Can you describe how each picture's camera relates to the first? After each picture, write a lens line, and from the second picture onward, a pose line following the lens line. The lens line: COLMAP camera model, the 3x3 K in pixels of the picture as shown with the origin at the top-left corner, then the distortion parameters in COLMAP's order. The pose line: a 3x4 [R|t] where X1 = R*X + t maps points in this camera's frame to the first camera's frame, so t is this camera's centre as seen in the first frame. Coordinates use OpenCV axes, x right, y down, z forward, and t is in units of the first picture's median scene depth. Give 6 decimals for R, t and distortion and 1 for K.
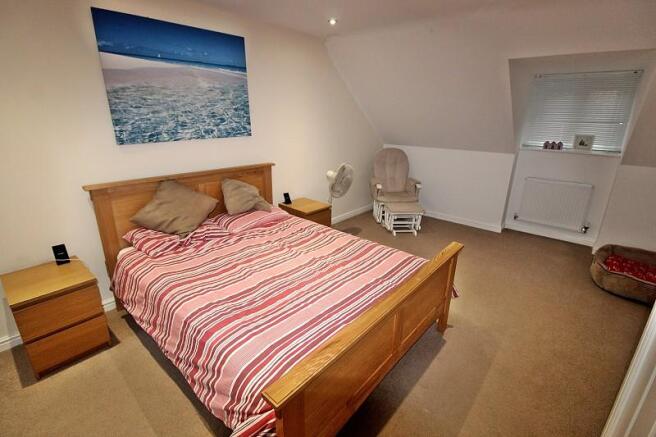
lens RADIAL K [[311.2, 0, 331.1], [0, 311.2, 217.9], [0, 0, 1]] dist [-0.013469, -0.004852]
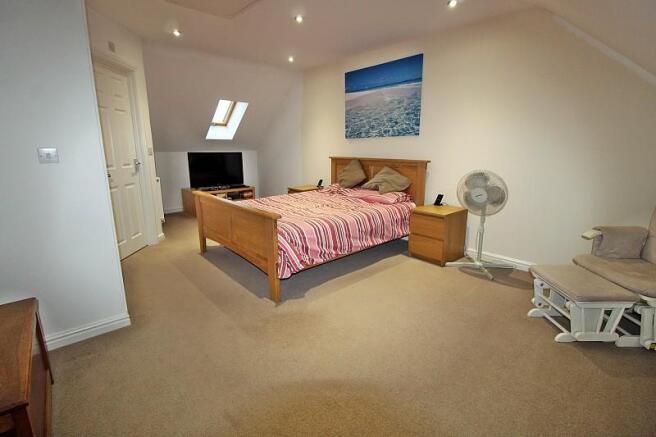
lens RADIAL K [[311.2, 0, 333.2], [0, 311.2, 214.3], [0, 0, 1]] dist [-0.013469, -0.004852]
pose [[-0.118578, 0.197644, -0.973076, 1.086620], [-0.311833, 0.922996, 0.225472, -0.174418], [0.942708, 0.330174, -0.047815, 0.964477]]
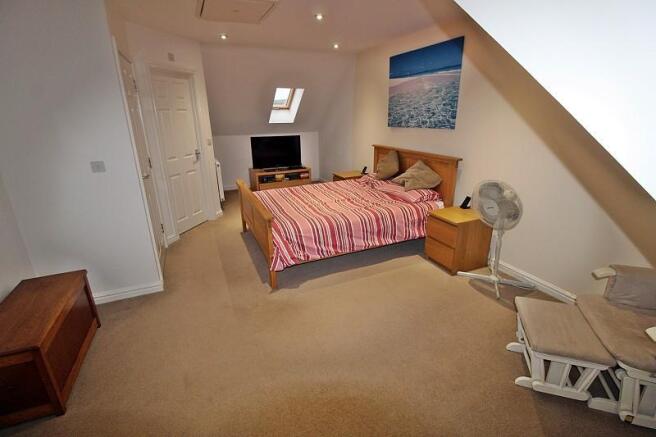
lens RADIAL K [[311.2, 0, 326.7], [0, 311.2, 216.3], [0, 0, 1]] dist [-0.013469, -0.004852]
pose [[-0.426808, 0.278222, -0.860481, 1.036164], [-0.275416, 0.866310, 0.416716, -0.369973], [0.861383, 0.414848, -0.293121, 1.197706]]
